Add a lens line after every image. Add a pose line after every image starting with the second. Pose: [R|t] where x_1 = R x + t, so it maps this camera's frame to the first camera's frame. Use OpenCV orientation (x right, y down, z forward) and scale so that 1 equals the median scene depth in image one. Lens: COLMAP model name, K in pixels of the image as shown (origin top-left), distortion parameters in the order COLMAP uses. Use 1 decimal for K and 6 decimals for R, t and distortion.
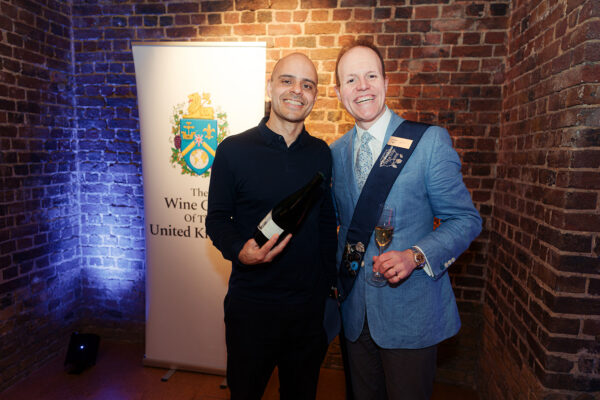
lens RADIAL K [[397.1, 0, 300.6], [0, 397.1, 200.1], [0, 0, 1]] dist [0.023802, 0.000246]
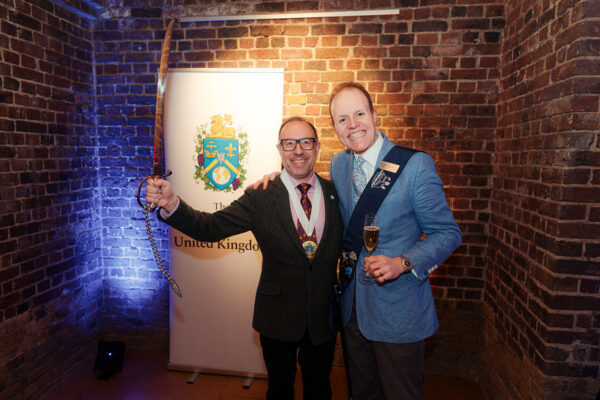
lens RADIAL K [[397.1, 0, 300.3], [0, 397.1, 200.2], [0, 0, 1]] dist [0.023802, 0.000246]
pose [[0.999215, -0.018786, 0.034866, -0.076632], [0.019008, 0.999801, -0.006051, -0.024478], [-0.034745, 0.006709, 0.999374, -0.079698]]
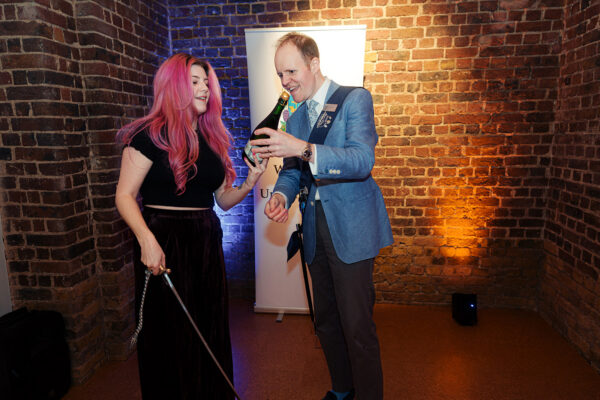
lens RADIAL K [[397.1, 0, 300.2], [0, 397.1, 199.9], [0, 0, 1]] dist [0.023802, 0.000246]
pose [[0.997068, -0.054769, 0.053441, -0.329093], [0.052238, 0.997496, 0.047670, 0.043113], [-0.055918, -0.044738, 0.997433, -0.156961]]
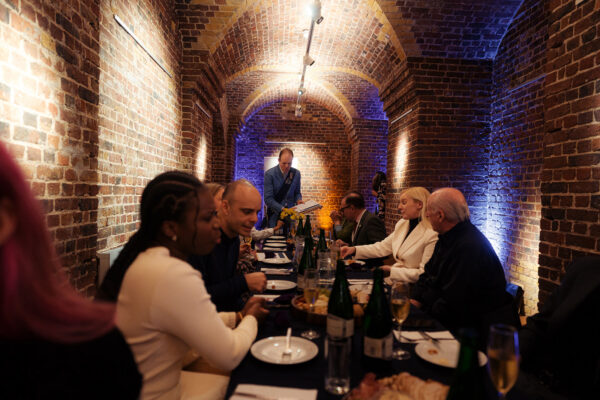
lens RADIAL K [[397.1, 0, 299.4], [0, 397.1, 198.1], [0, 0, 1]] dist [0.023802, 0.000246]
pose [[0.971243, -0.004446, 0.238047, -0.969216], [0.030814, 0.993764, -0.107161, 0.429977], [-0.236086, 0.111415, 0.965324, -2.730803]]
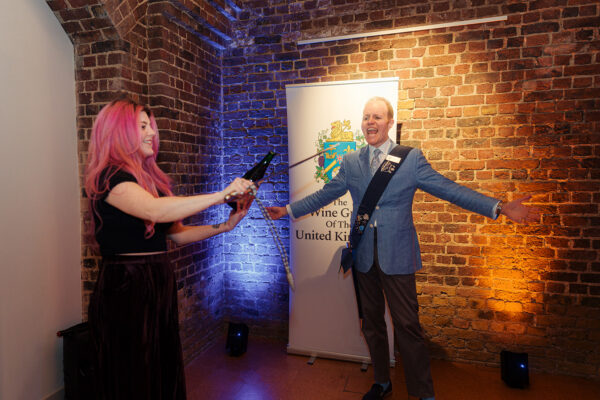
lens RADIAL K [[446.3, 0, 263.1], [0, 446.3, 199.9], [0, 0, 1]] dist [0.017243, 0.004928]
pose [[0.986509, -0.030528, -0.160838, -0.257434], [0.018263, 0.996849, -0.077191, 0.071945], [0.162688, 0.073212, 0.983958, -0.356043]]
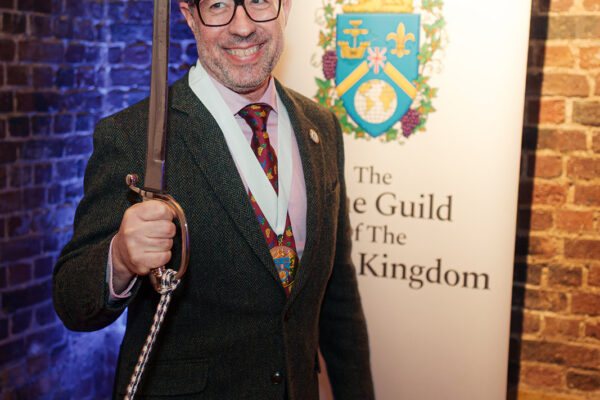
lens RADIAL K [[900.0, 0, 274.1], [0, 900.0, 202.5], [0, 0, 1]] dist [0.011155, 0.000000]
pose [[0.974738, 0.018279, -0.222603, -0.131537], [-0.020041, 0.999783, -0.005660, 0.019237], [0.222451, 0.009978, 0.974893, -0.023648]]
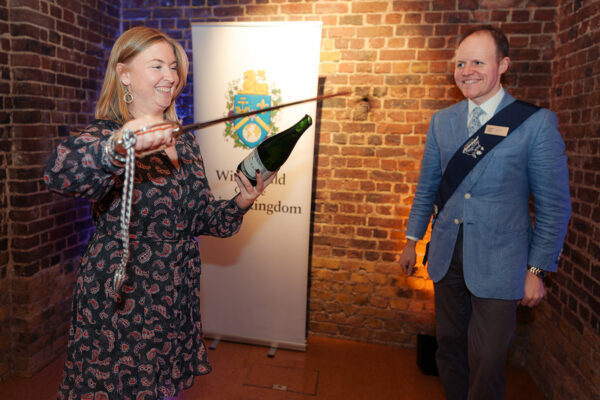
lens RADIAL K [[450.9, 0, 261.3], [0, 450.9, 174.9], [0, 0, 1]] dist [0.022140, 0.003632]
pose [[0.999266, 0.005977, -0.037849, -0.177292], [-0.006924, 0.999665, -0.024930, 0.034041], [0.037687, 0.025174, 0.998972, -0.167724]]
